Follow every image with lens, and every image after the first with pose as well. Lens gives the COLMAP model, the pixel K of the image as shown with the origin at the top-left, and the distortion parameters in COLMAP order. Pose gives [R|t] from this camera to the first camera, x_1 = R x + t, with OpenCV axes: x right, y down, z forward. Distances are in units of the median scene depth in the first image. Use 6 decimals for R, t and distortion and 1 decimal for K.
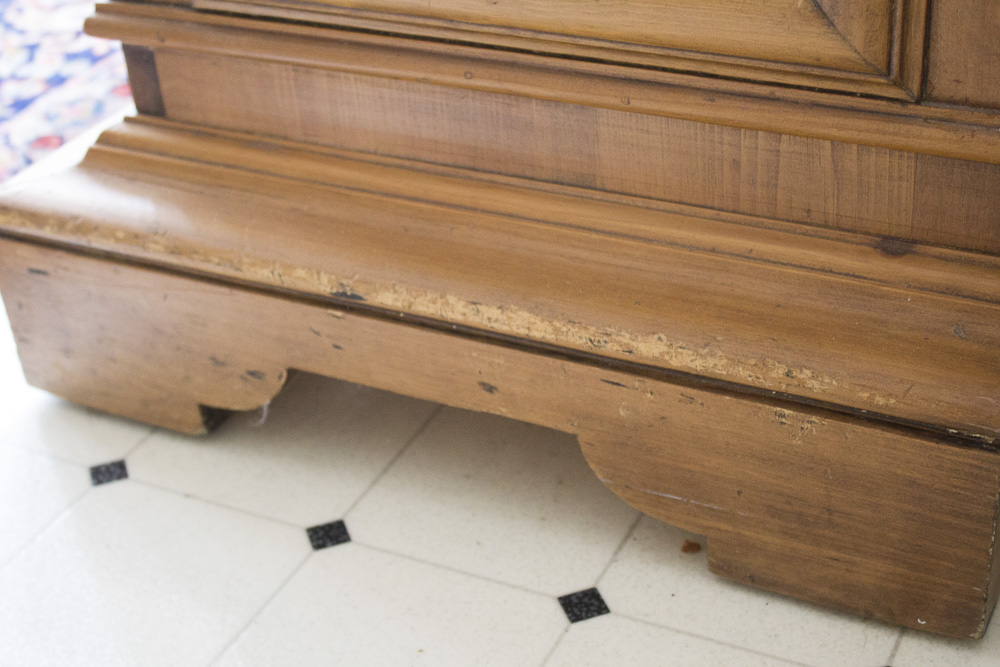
lens RADIAL K [[1668.1, 0, 501.8], [0, 1668.1, 331.7], [0, 0, 1]] dist [-0.027747, 0.000000]
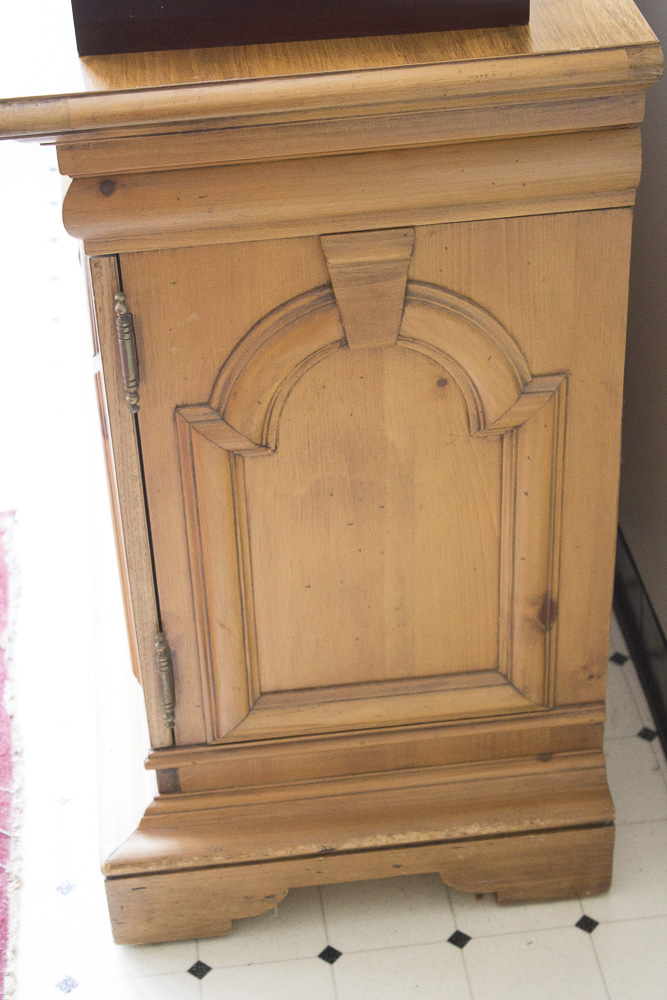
lens RADIAL K [[2035.8, 0, 333.4], [0, 2035.8, 501.2], [0, 0, 1]] dist [0.060970, 0.000000]
pose [[0.834009, -0.292877, 0.467603, -1.253550], [0.275610, 0.955320, 0.106780, -0.774212], [-0.477984, 0.039821, 0.877466, -1.442188]]
